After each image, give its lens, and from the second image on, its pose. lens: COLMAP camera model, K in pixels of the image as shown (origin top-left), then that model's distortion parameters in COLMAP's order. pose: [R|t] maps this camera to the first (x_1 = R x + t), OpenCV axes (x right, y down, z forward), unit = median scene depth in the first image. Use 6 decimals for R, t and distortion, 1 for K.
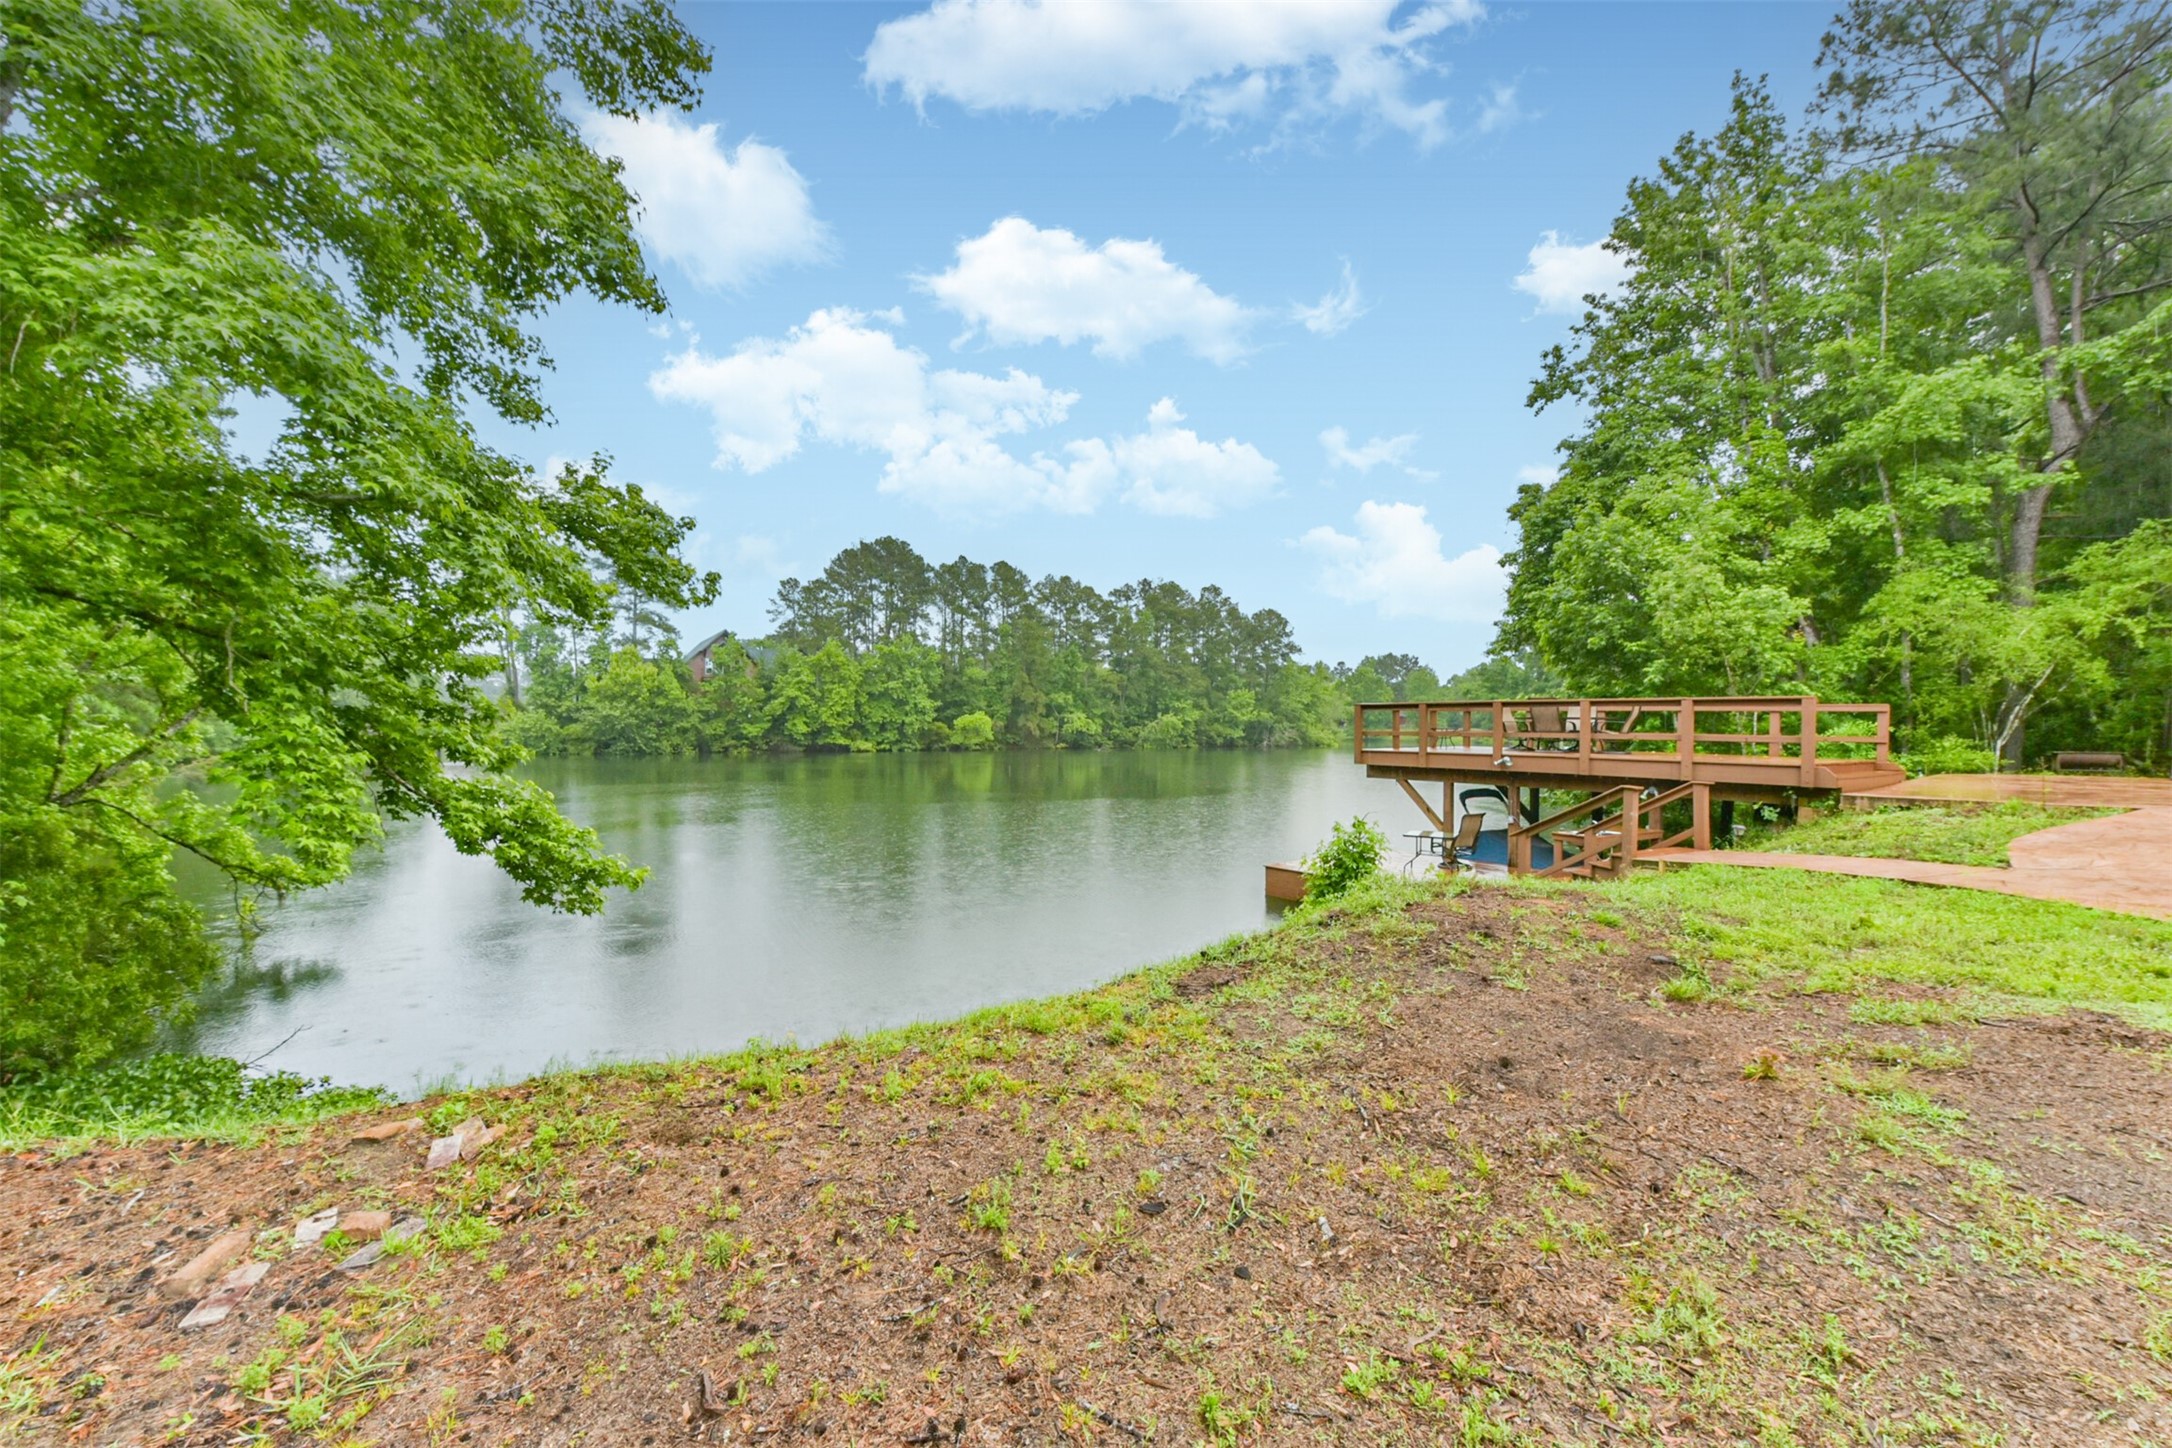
lens RADIAL K [[837.4, 0, 1092.5], [0, 837.4, 728.9], [0, 0, 1]] dist [0.001778, -0.003059]
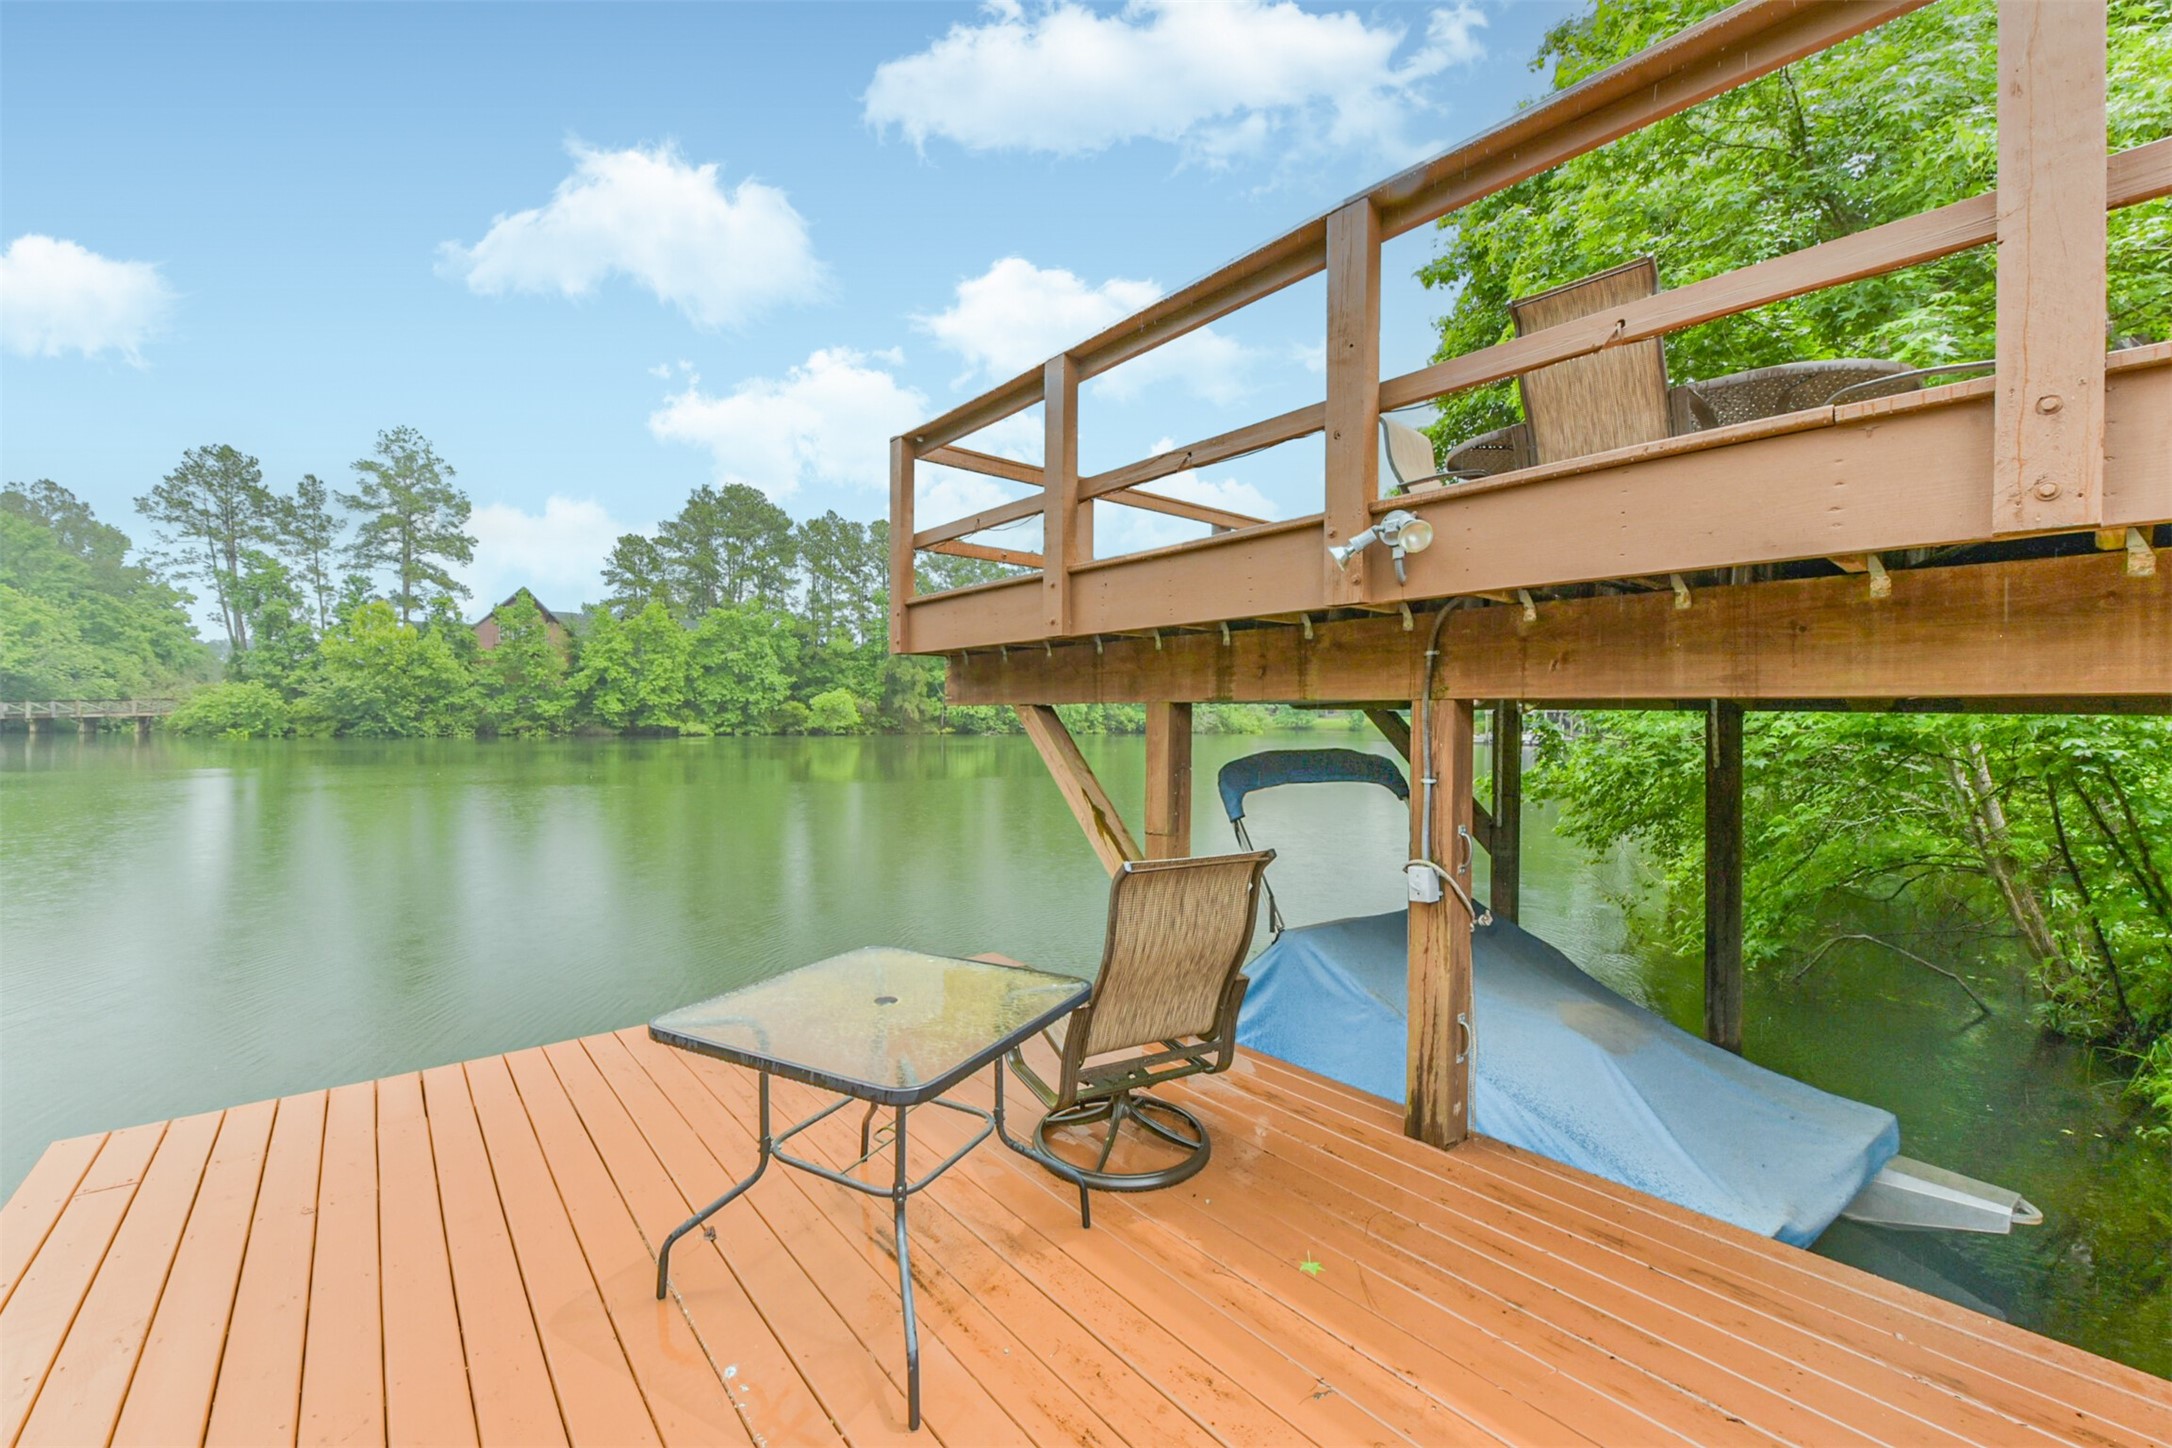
lens RADIAL K [[837.4, 0, 1092.5], [0, 837.4, 726.0], [0, 0, 1]] dist [0.001778, -0.003059]
pose [[0.998025, 0.001652, 0.062798, 0.079190], [-0.001942, 0.999988, 0.004566, 0.014948], [-0.062789, -0.004679, 0.998016, 0.152332]]
